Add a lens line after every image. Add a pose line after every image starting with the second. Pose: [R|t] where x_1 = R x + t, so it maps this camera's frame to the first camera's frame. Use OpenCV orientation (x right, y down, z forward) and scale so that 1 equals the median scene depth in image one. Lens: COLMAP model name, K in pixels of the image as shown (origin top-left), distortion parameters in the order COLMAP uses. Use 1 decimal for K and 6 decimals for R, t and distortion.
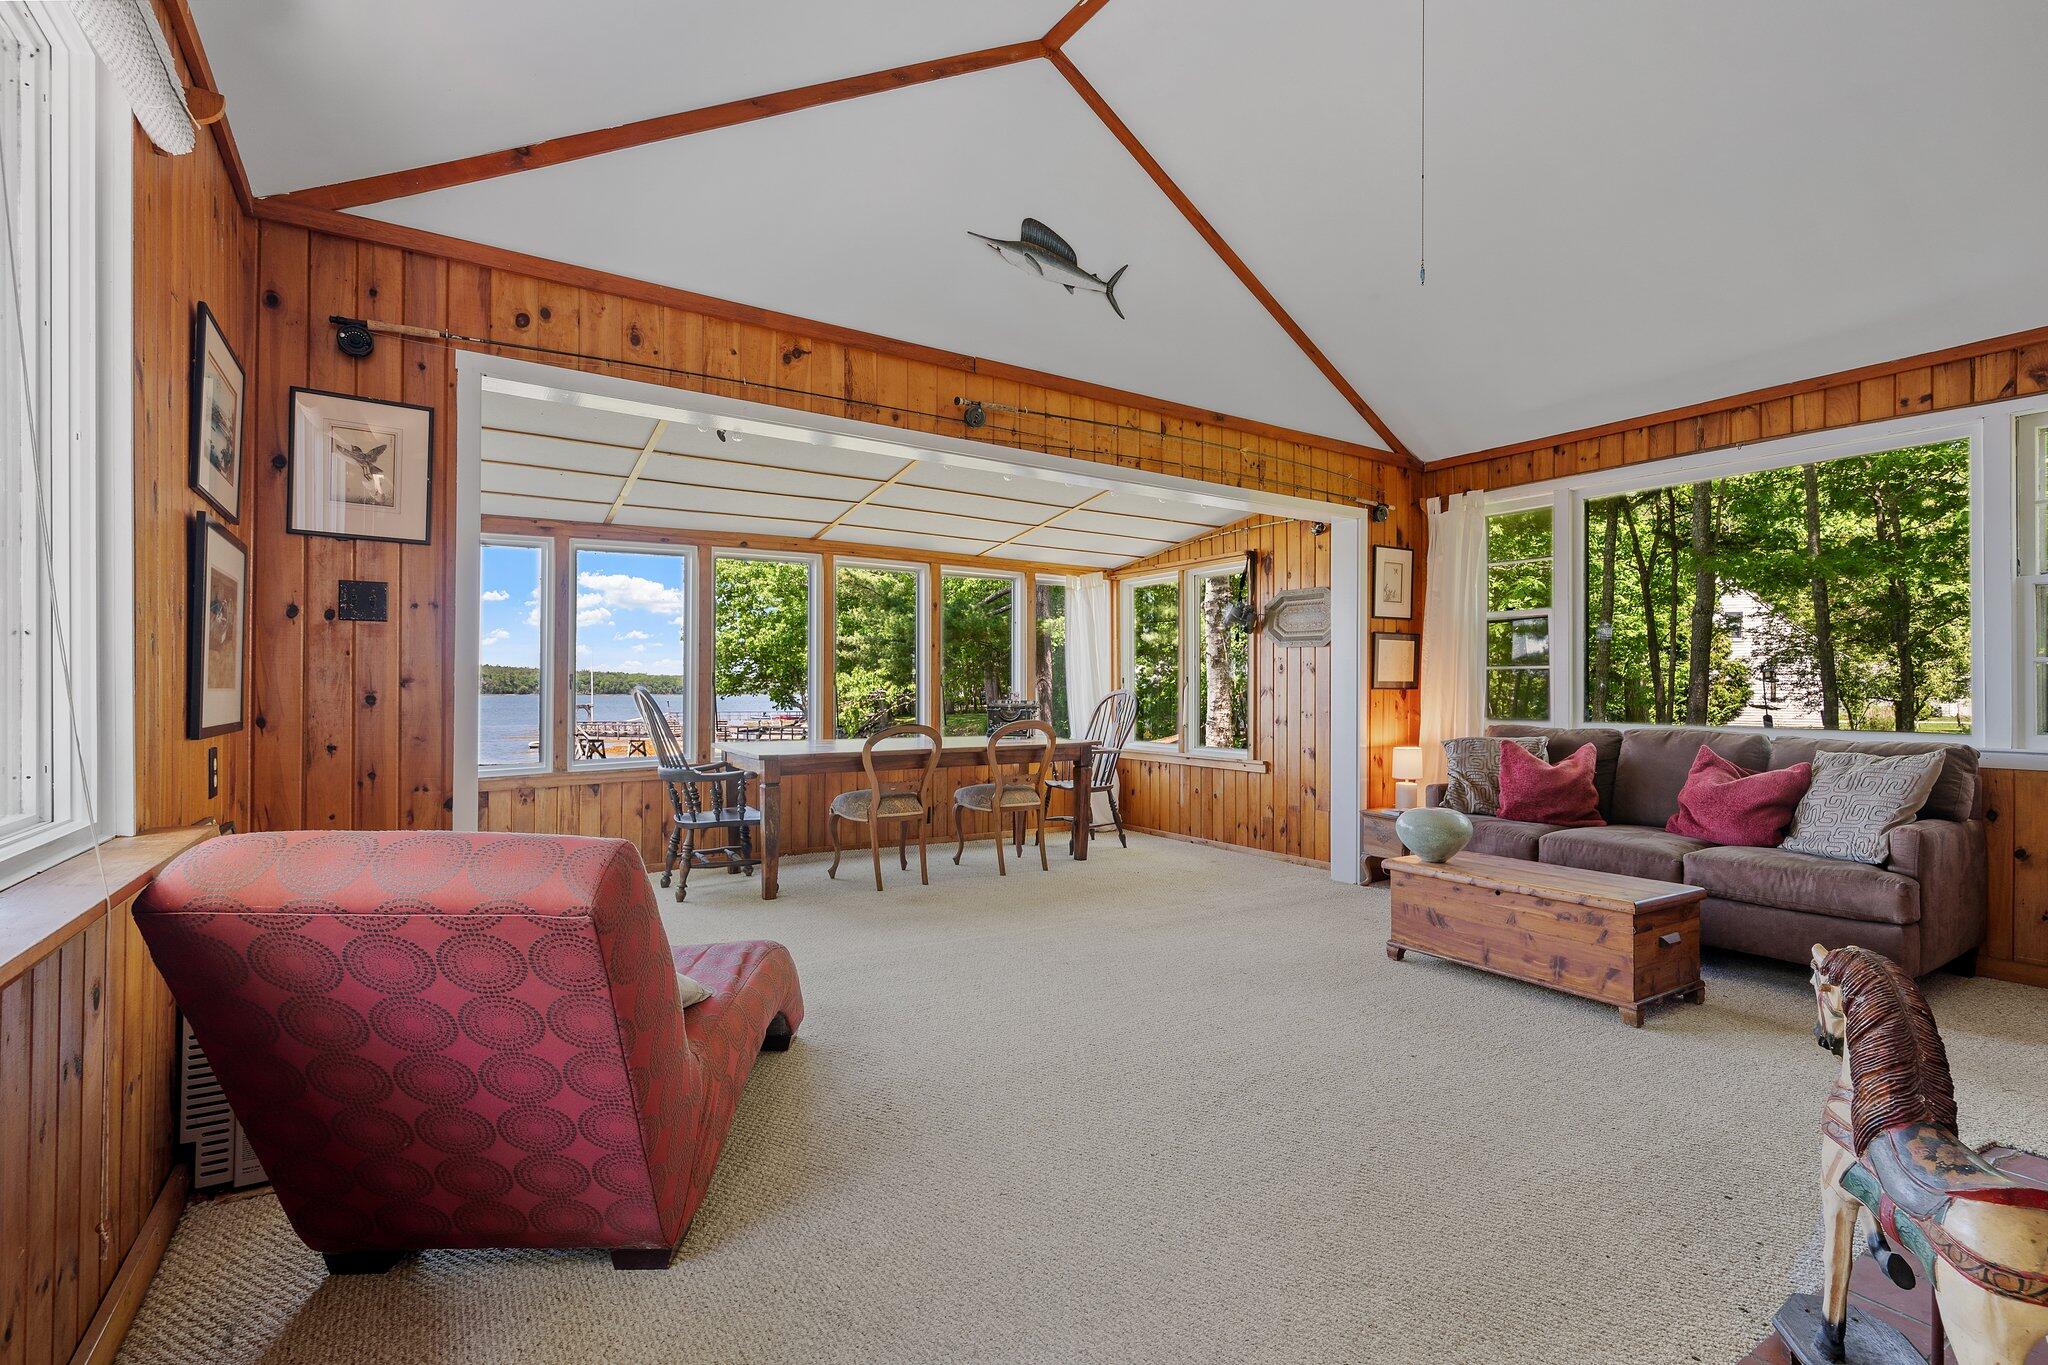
lens RADIAL K [[947.3, 0, 1030.1], [0, 947.3, 685.2], [0, 0, 1]] dist [-0.010887, 0.004954]
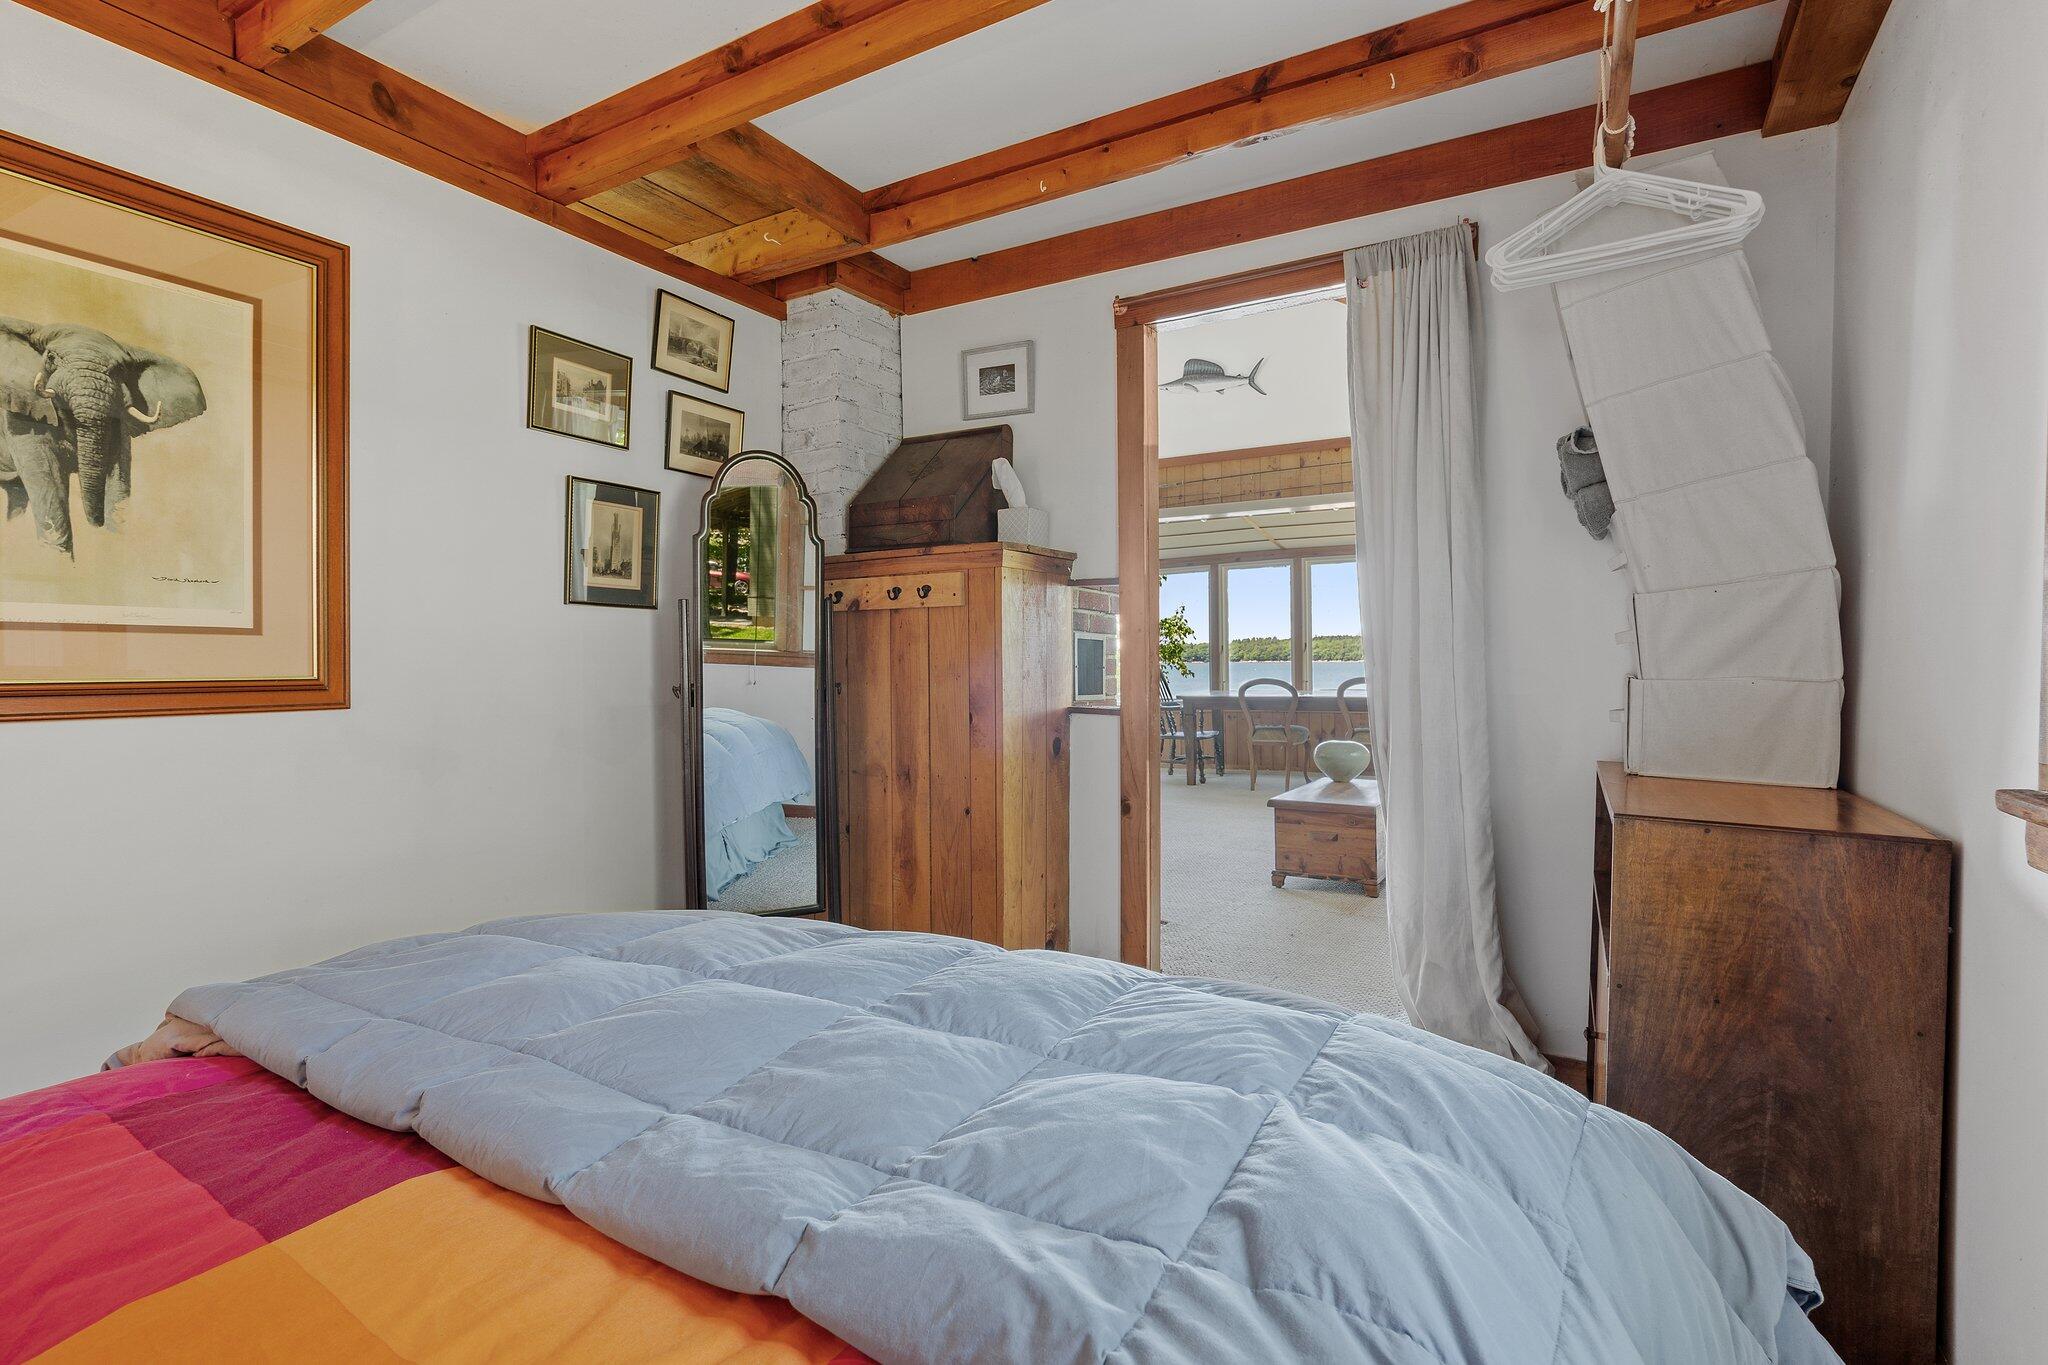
lens RADIAL K [[947.3, 0, 1030.5], [0, 947.3, 673.1], [0, 0, 1]] dist [-0.010887, 0.004954]
pose [[0.456442, 0.002813, -0.889749, 1.218570], [0.018791, 0.999741, 0.012800, 0.008475], [0.889555, -0.022562, 0.456271, 0.021085]]
